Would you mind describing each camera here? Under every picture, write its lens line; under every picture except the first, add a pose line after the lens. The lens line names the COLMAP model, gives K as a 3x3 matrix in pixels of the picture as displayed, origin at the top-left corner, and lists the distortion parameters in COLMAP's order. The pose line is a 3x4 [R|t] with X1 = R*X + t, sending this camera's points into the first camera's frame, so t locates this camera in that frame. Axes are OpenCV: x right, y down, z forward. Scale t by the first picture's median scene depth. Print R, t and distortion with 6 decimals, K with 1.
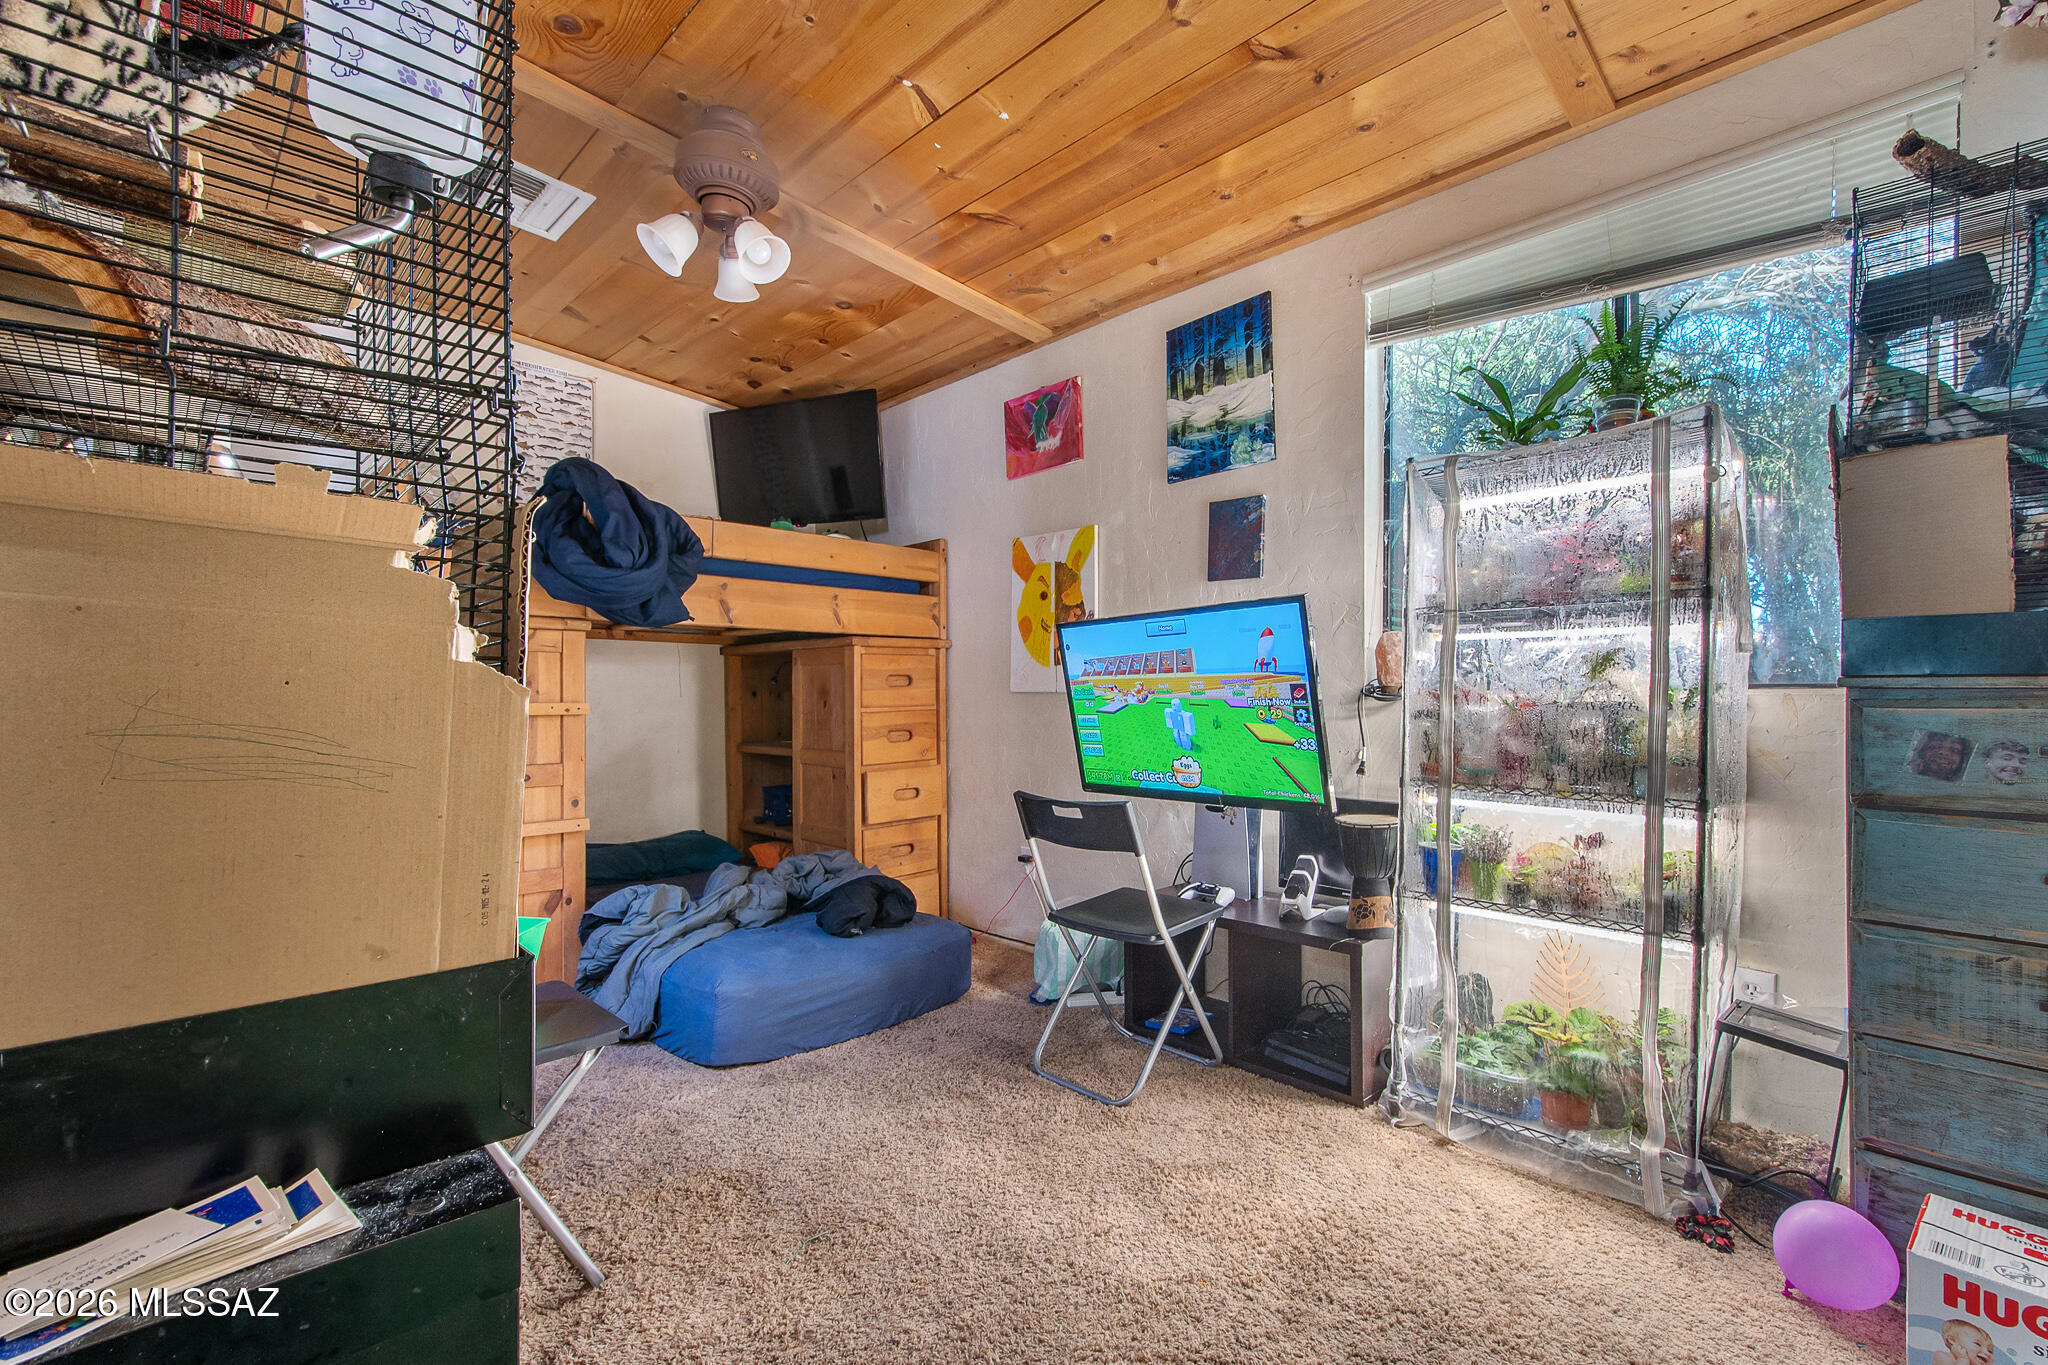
lens RADIAL K [[905.6, 0, 1029.0], [0, 905.6, 694.6], [0, 0, 1]] dist [0.009252, -0.000949]
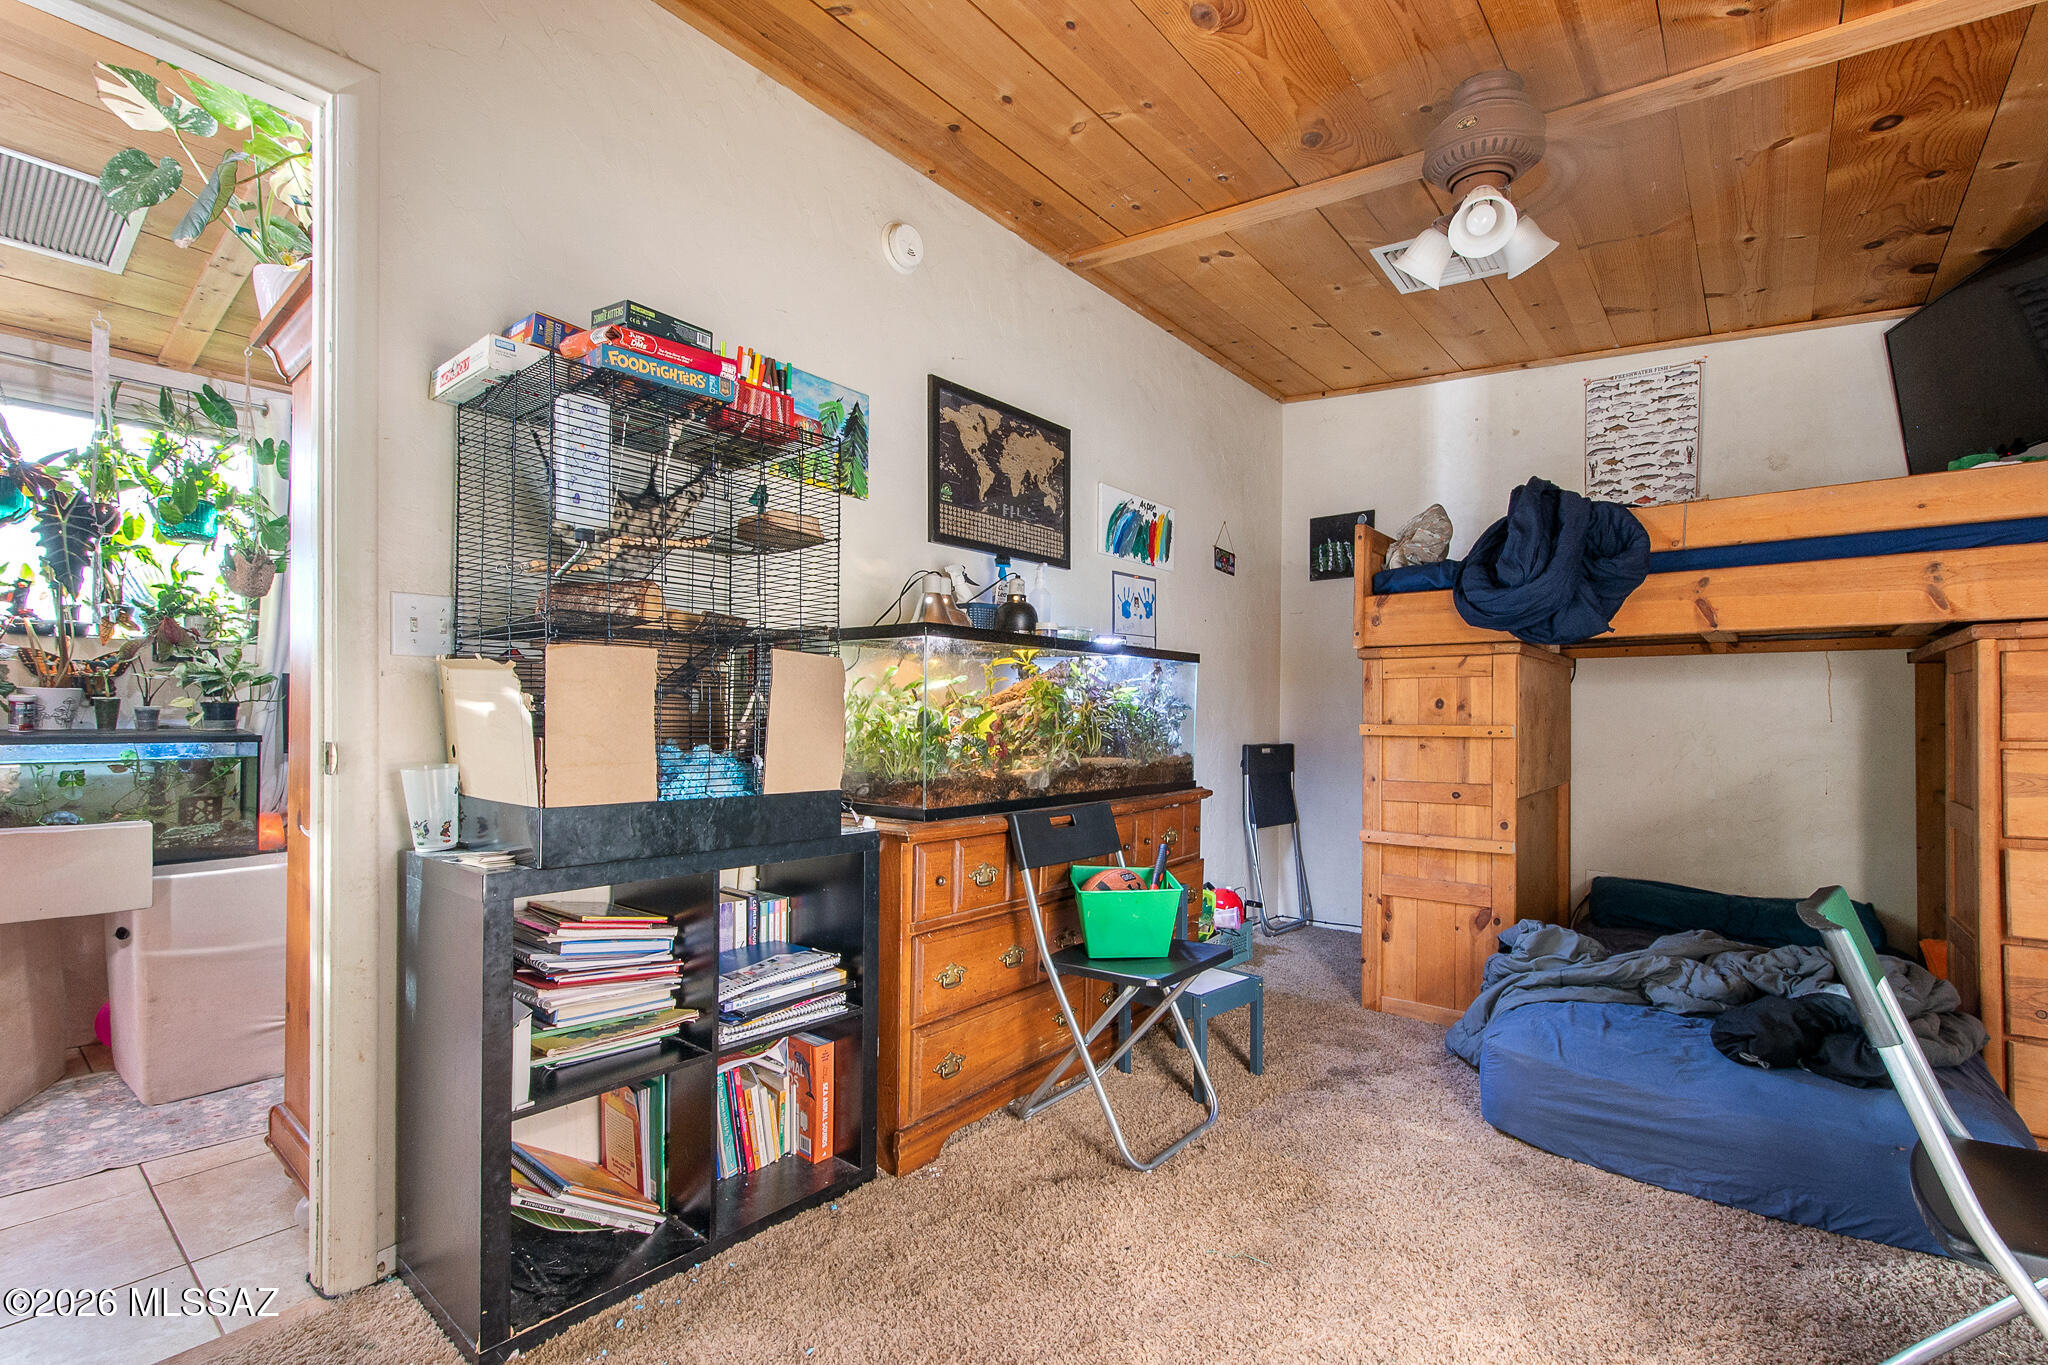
lens RADIAL K [[905.6, 0, 1076.7], [0, 905.6, 711.6], [0, 0, 1]] dist [0.009252, -0.000949]
pose [[0.143531, -0.005940, -0.989628, 0.424843], [-0.002822, 0.999975, -0.006411, 0.001263], [0.989642, 0.003713, 0.143511, 0.386600]]
